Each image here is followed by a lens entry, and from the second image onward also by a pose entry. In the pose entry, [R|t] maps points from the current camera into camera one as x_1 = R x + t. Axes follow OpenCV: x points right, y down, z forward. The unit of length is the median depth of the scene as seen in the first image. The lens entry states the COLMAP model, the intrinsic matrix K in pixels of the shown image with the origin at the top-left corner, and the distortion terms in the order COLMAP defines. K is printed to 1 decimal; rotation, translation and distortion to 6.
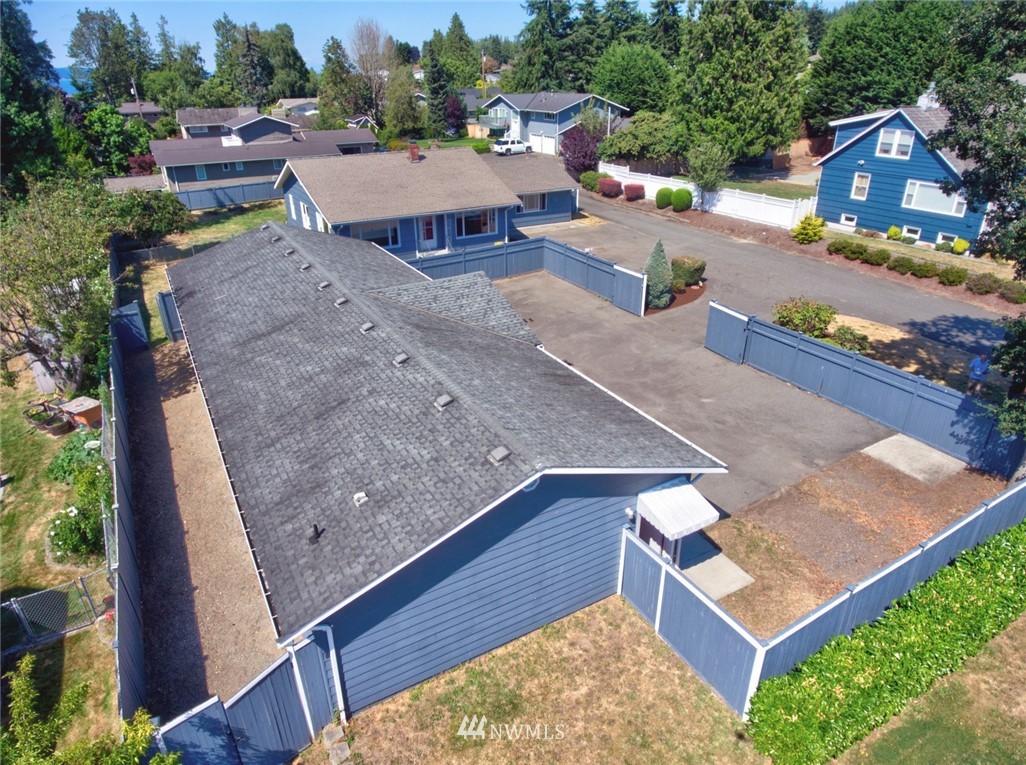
lens RADIAL K [[631.6, 0, 515.1], [0, 631.6, 385.6], [0, 0, 1]] dist [-0.000723, 0.000687]
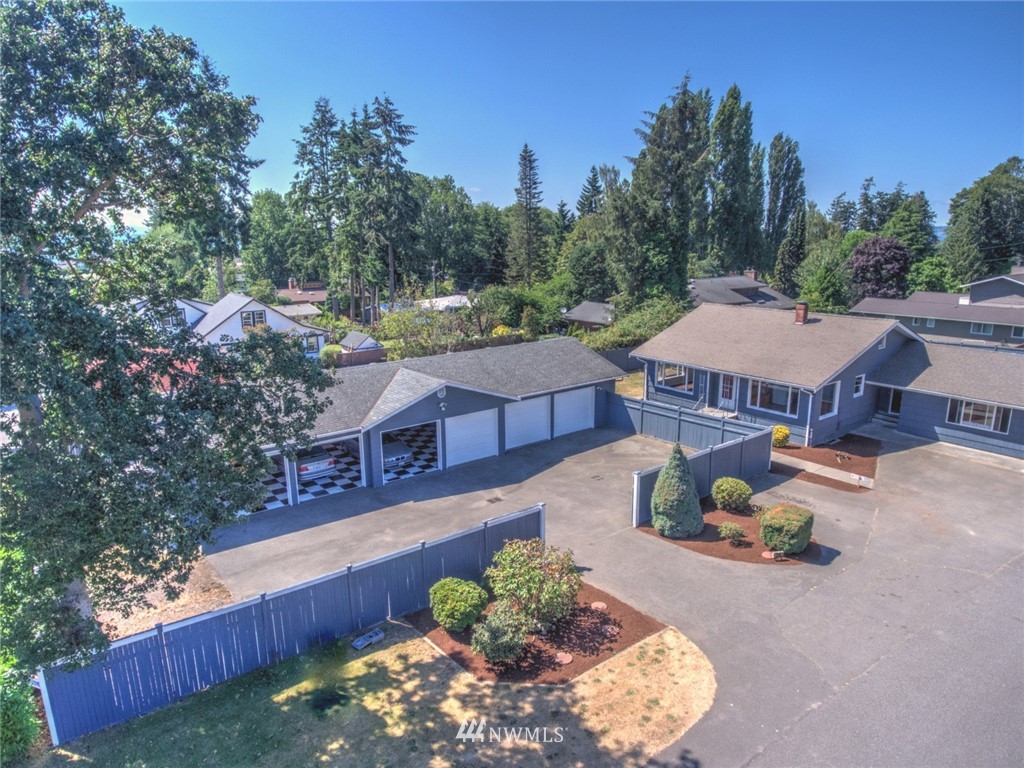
lens RADIAL K [[630.4, 0, 513.5], [0, 630.4, 386.8], [0, 0, 1]] dist [-0.000723, 0.000687]
pose [[0.147456, 0.231439, -0.961610, 0.649093], [-0.429481, 0.890777, 0.148533, -0.230525], [0.890956, 0.391091, 0.230749, 0.454716]]
